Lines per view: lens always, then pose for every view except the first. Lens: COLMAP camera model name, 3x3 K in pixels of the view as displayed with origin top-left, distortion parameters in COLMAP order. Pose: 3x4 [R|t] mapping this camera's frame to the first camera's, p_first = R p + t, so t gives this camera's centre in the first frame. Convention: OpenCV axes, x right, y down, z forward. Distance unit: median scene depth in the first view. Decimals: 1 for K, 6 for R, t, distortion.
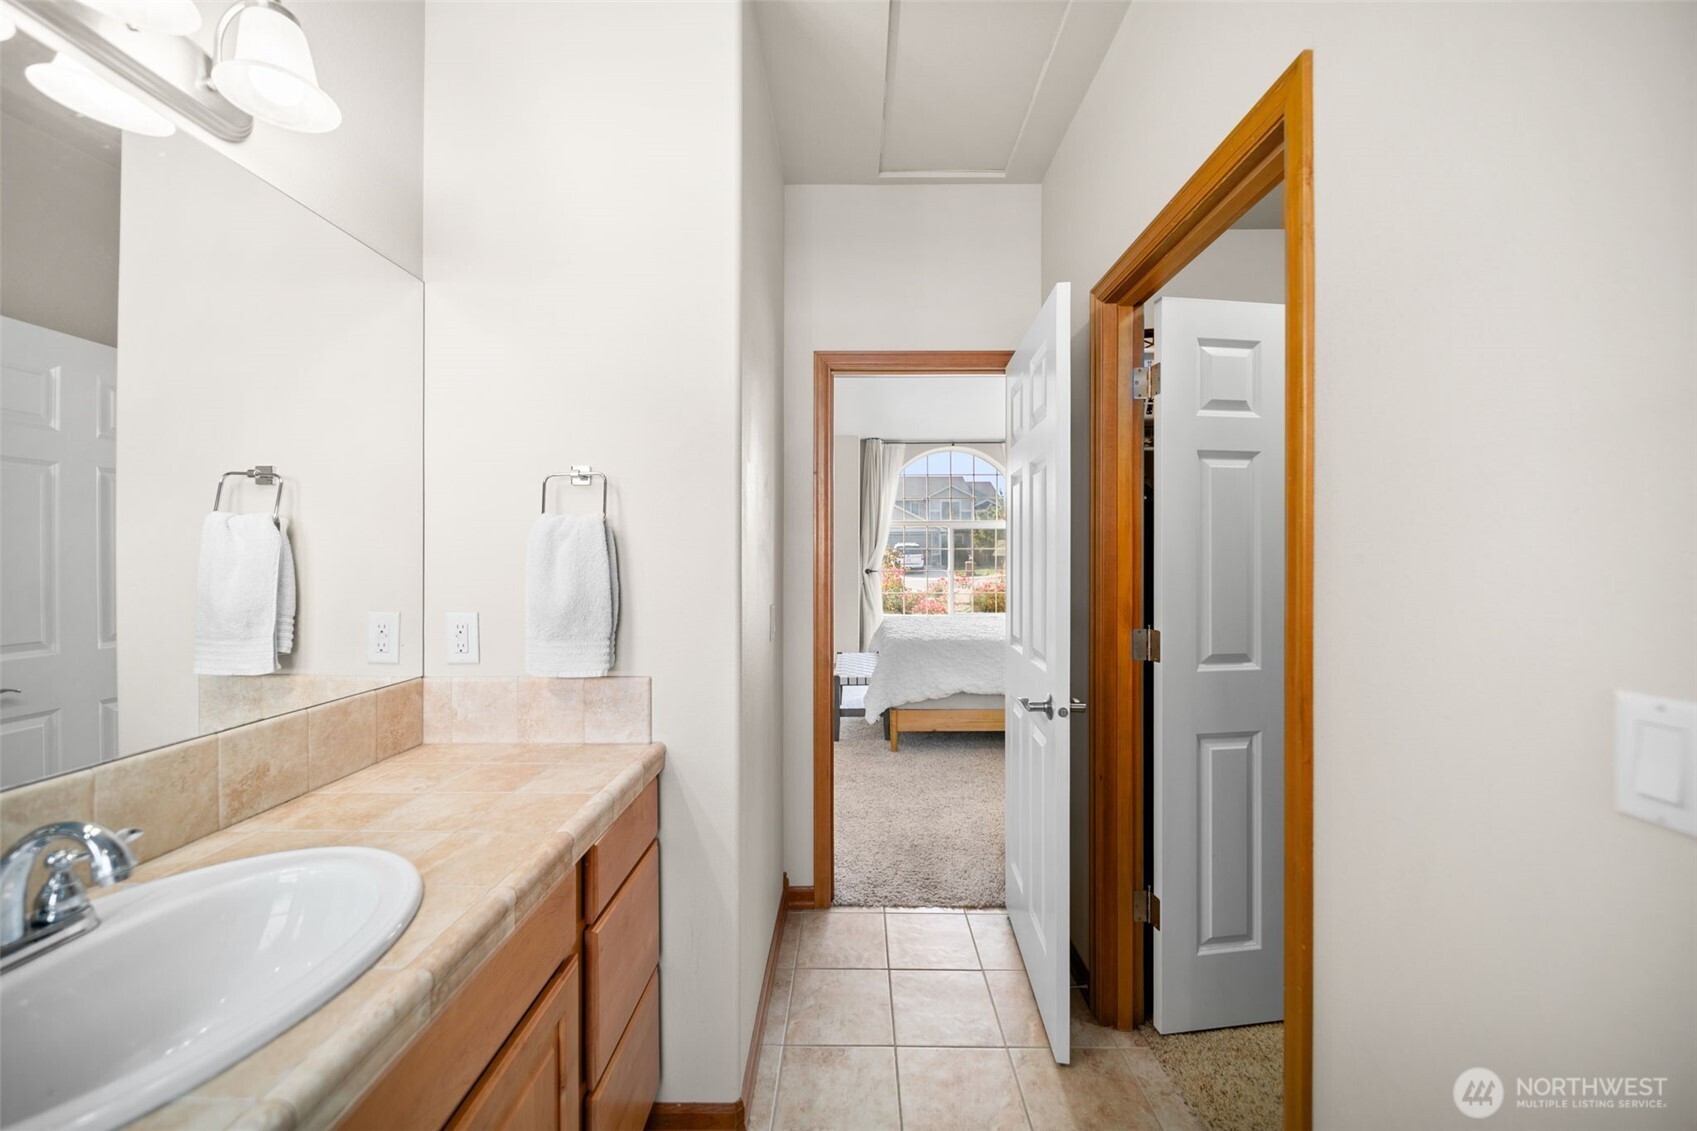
lens RADIAL K [[594.0, 0, 846.2], [0, 594.0, 561.7], [0, 0, 1]] dist [-0.002426, -0.000902]
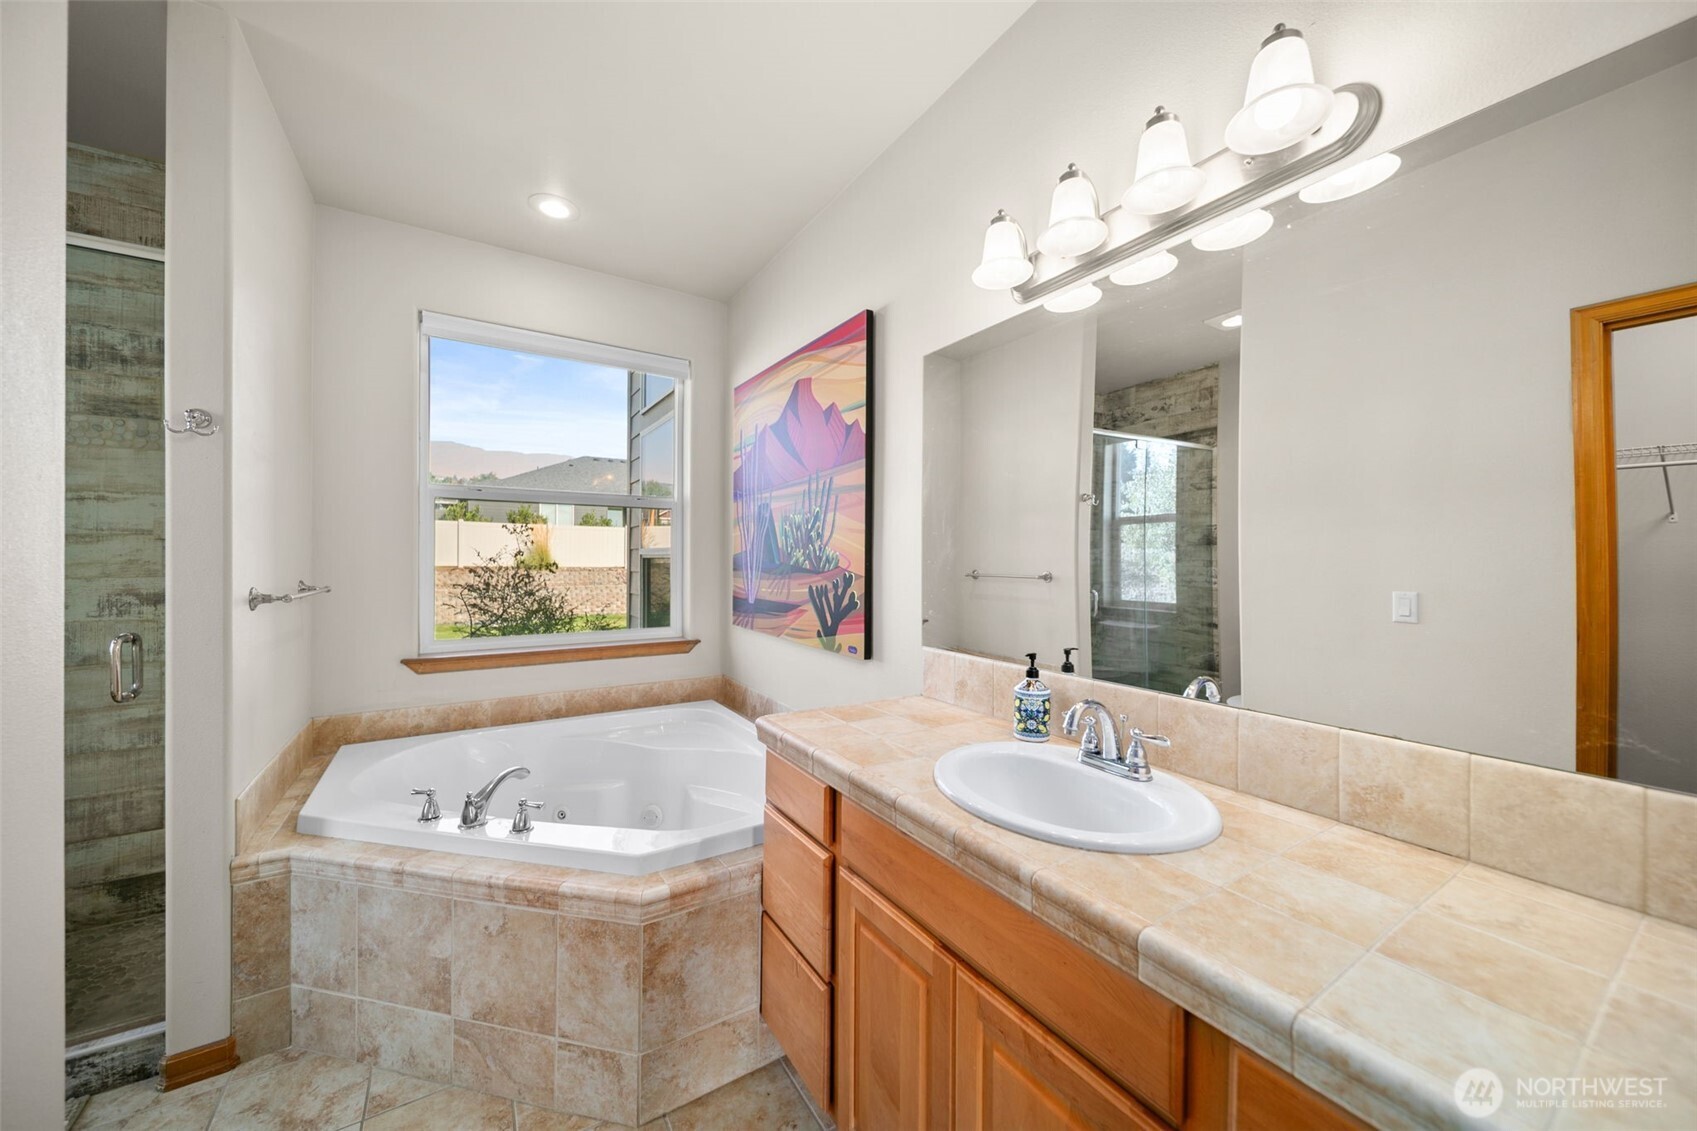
lens RADIAL K [[594.0, 0, 839.5], [0, 594.0, 558.5], [0, 0, 1]] dist [-0.002426, -0.000902]
pose [[-0.840866, -0.000025, -0.541244, 0.238651], [-0.003380, 0.999981, 0.005206, -0.012770], [0.541233, 0.006207, -0.840850, 1.331868]]
